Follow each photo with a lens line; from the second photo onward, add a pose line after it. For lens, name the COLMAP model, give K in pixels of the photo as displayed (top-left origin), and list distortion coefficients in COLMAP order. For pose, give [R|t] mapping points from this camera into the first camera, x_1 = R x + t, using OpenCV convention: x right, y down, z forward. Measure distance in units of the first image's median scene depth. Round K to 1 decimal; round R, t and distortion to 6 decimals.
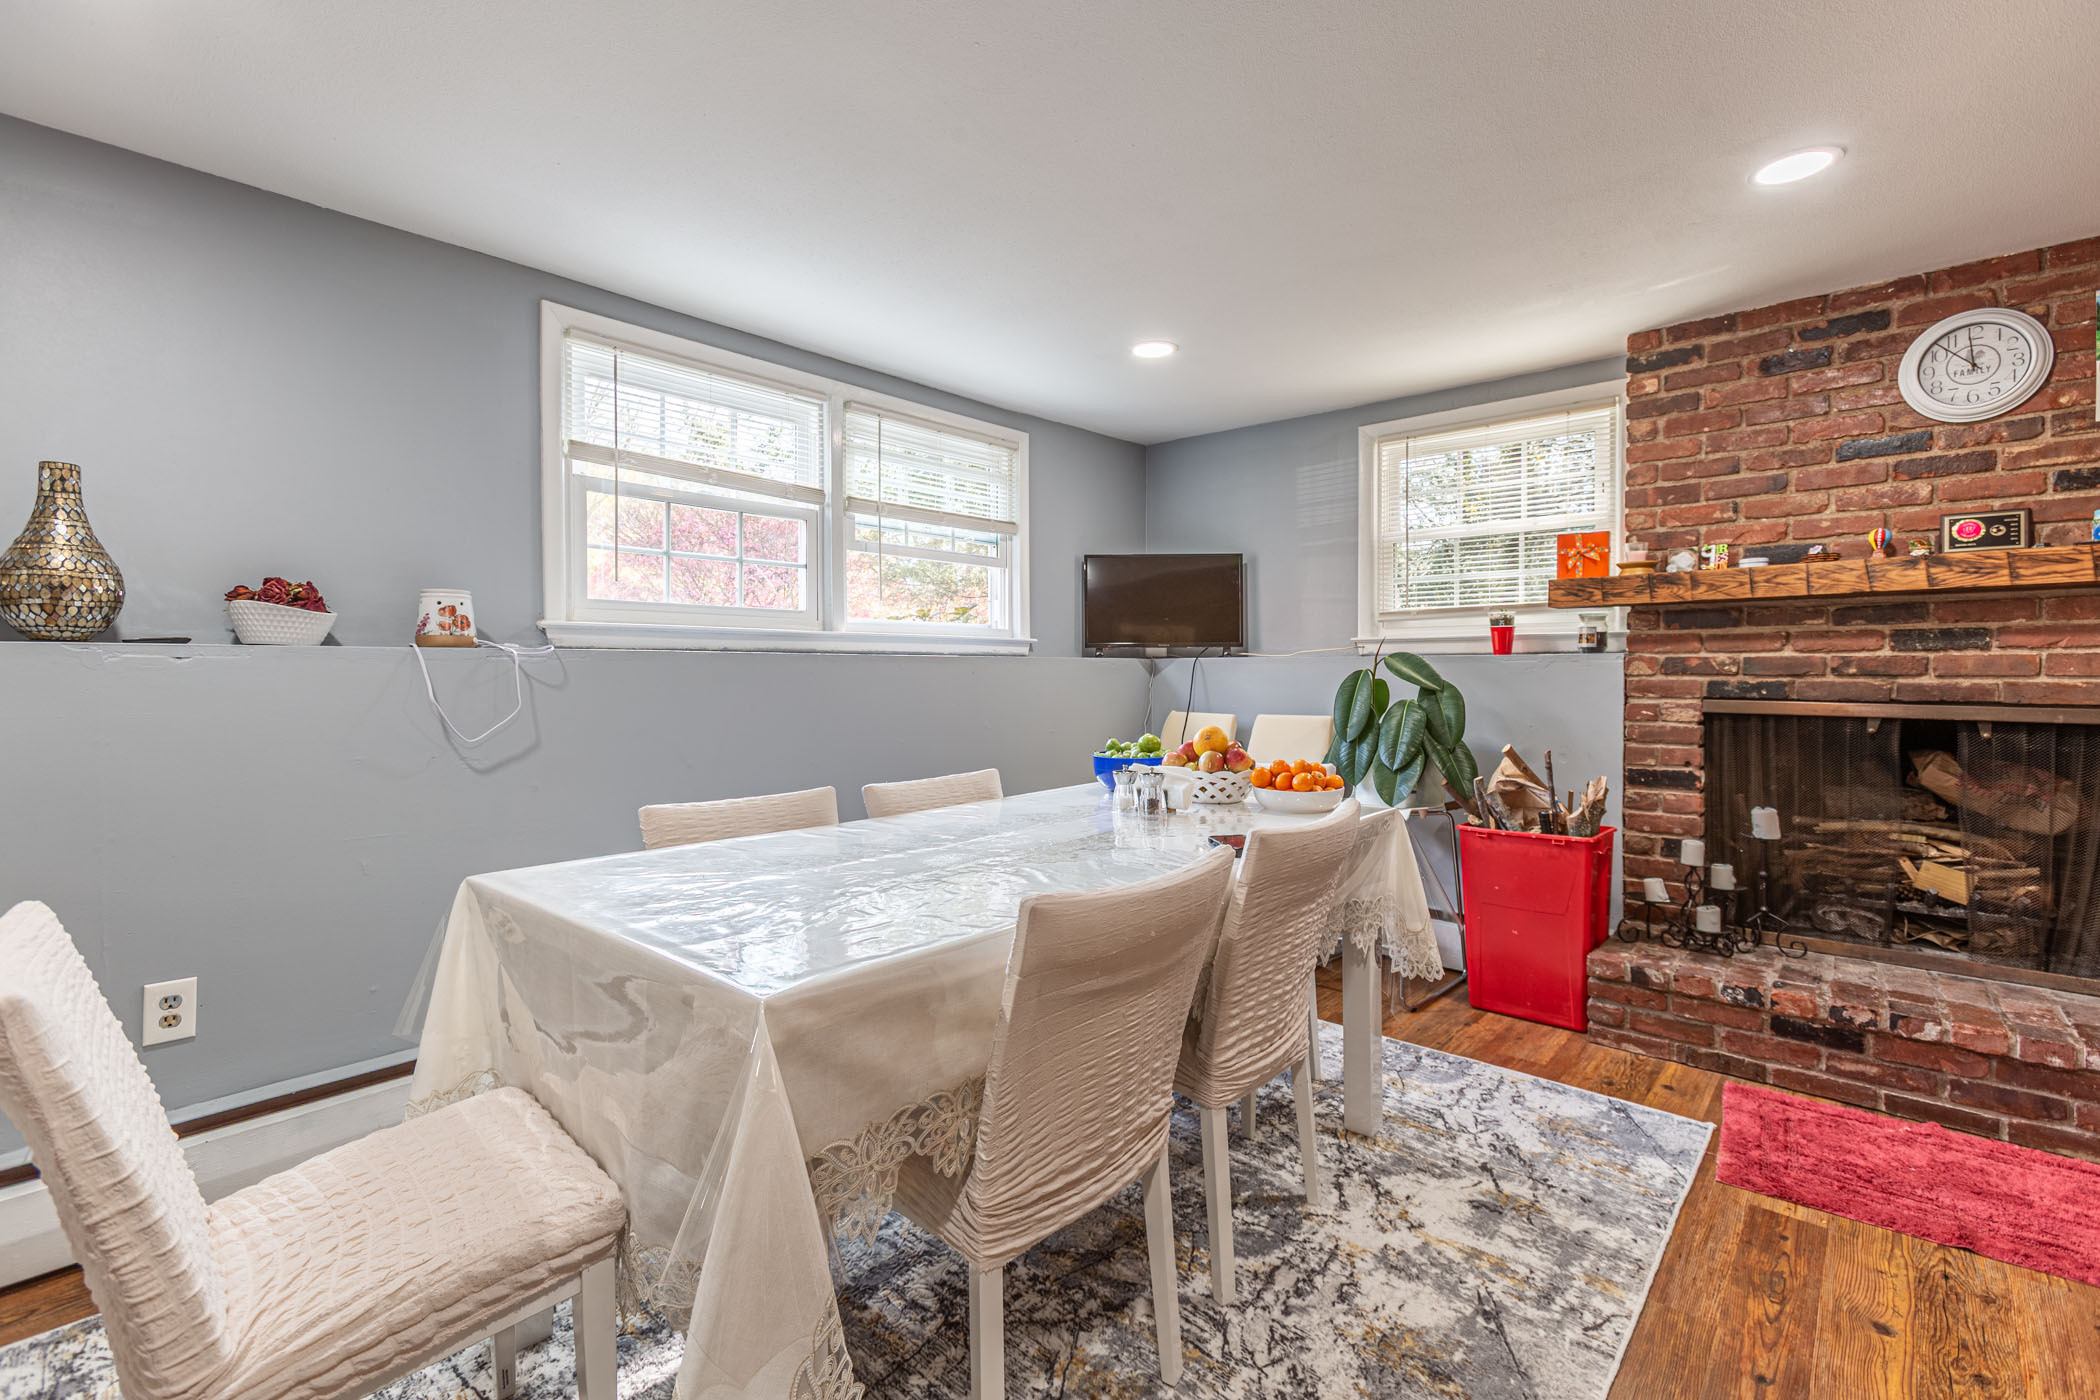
lens RADIAL K [[969.6, 0, 1046.9], [0, 969.6, 686.7], [0, 0, 1]] dist [0.001471, 0.007145]
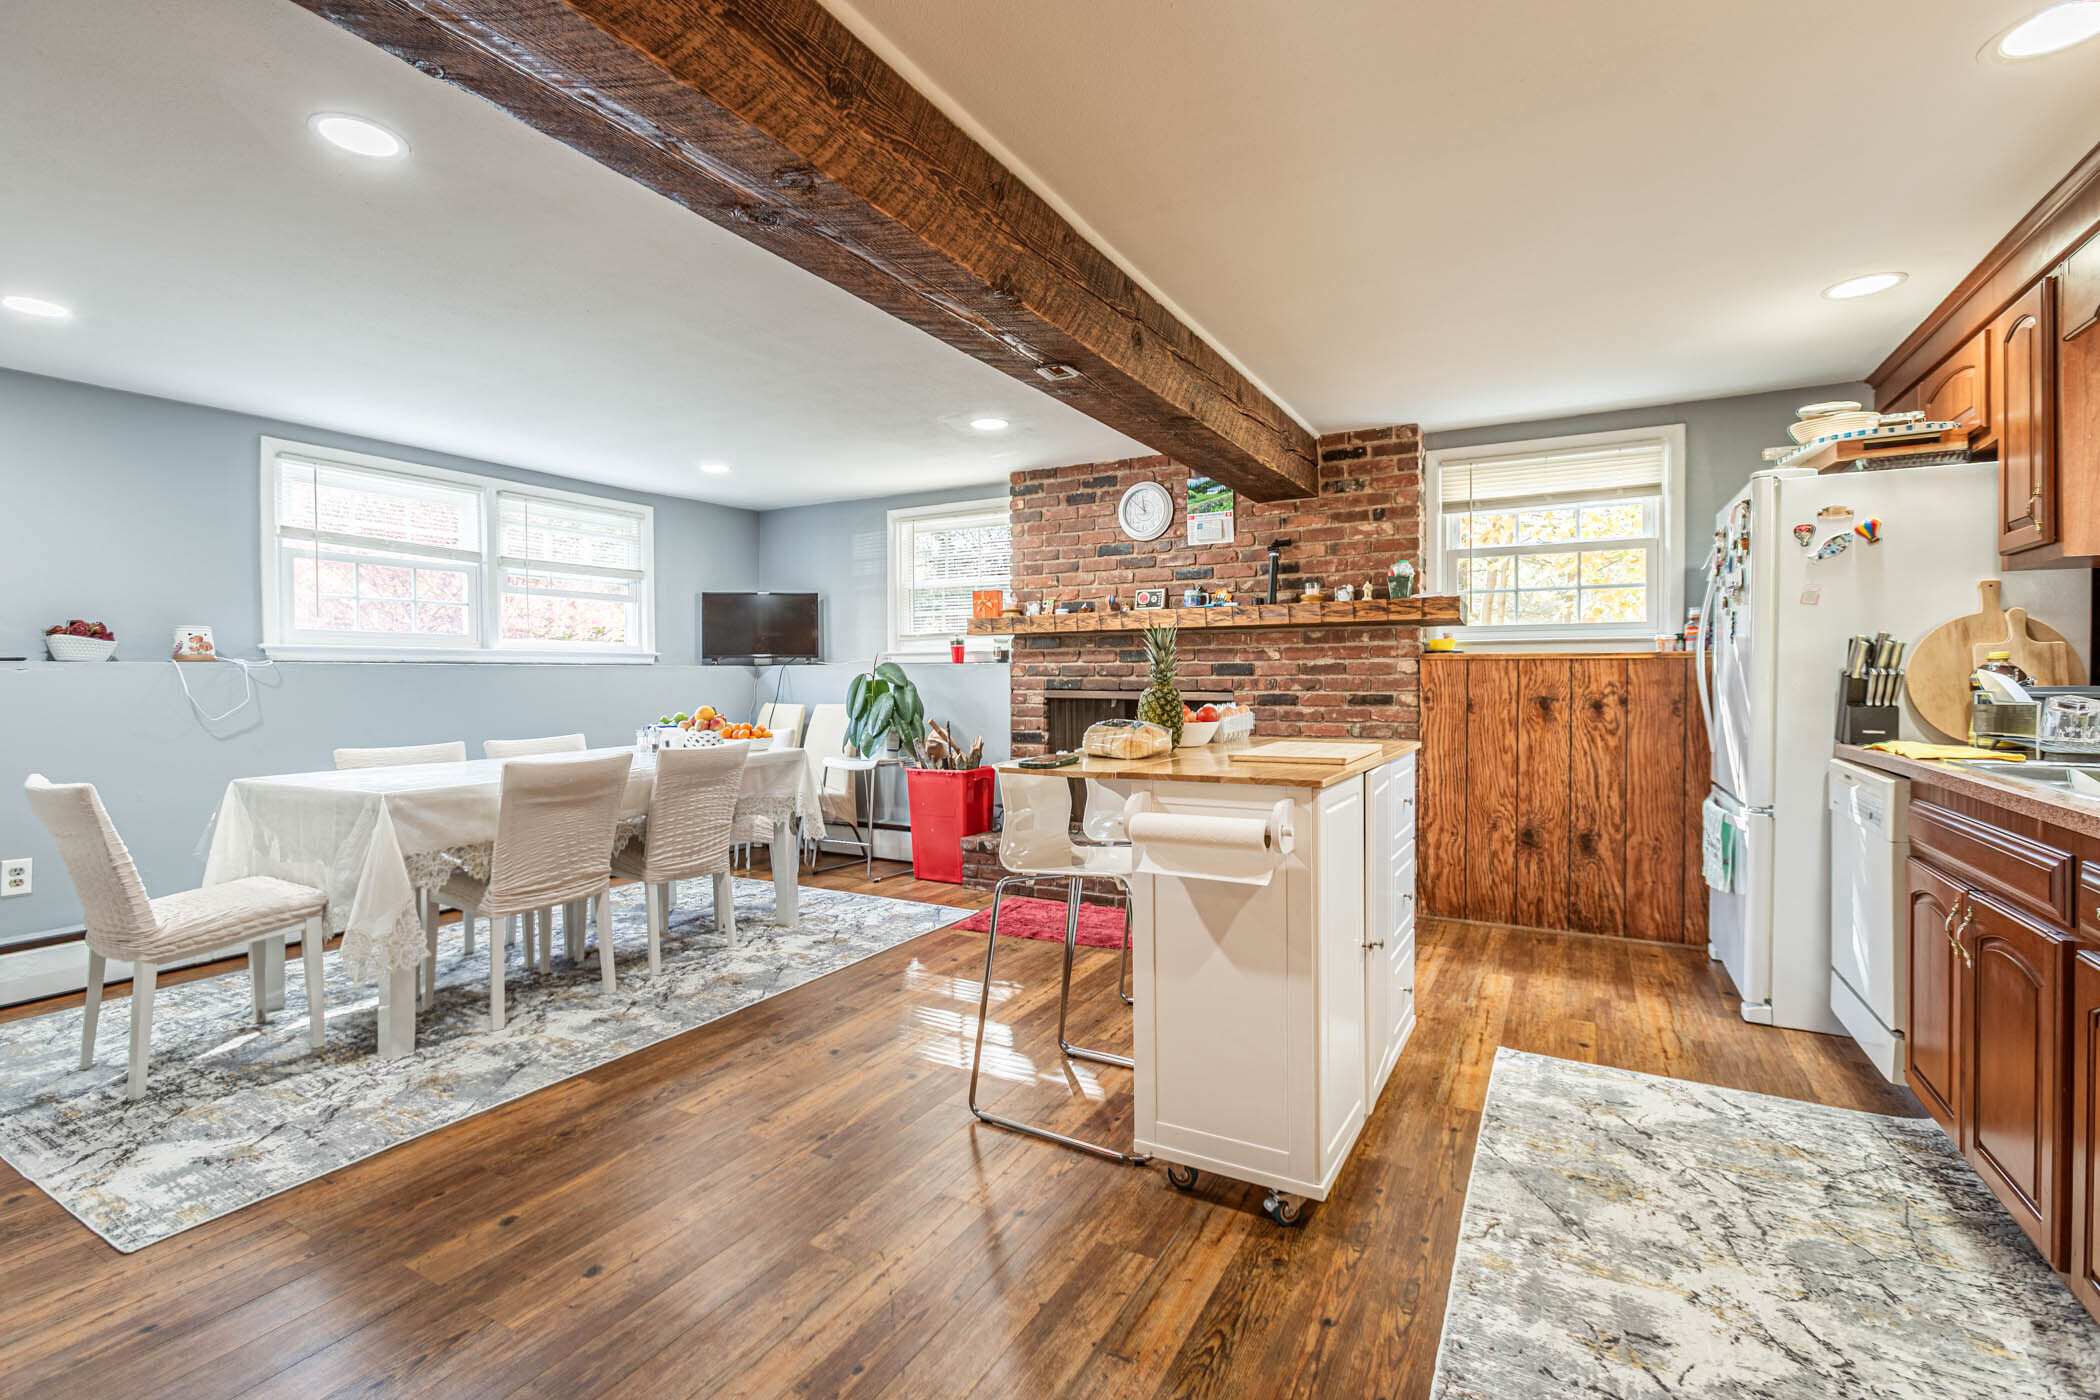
lens RADIAL K [[969.6, 0, 1046.9], [0, 969.6, 686.7], [0, 0, 1]] dist [0.001471, 0.007145]
pose [[0.973507, -0.007295, 0.228541, 0.404009], [0.008365, 0.999958, -0.003714, 0.018780], [-0.228504, 0.005527, 0.973527, -0.938246]]
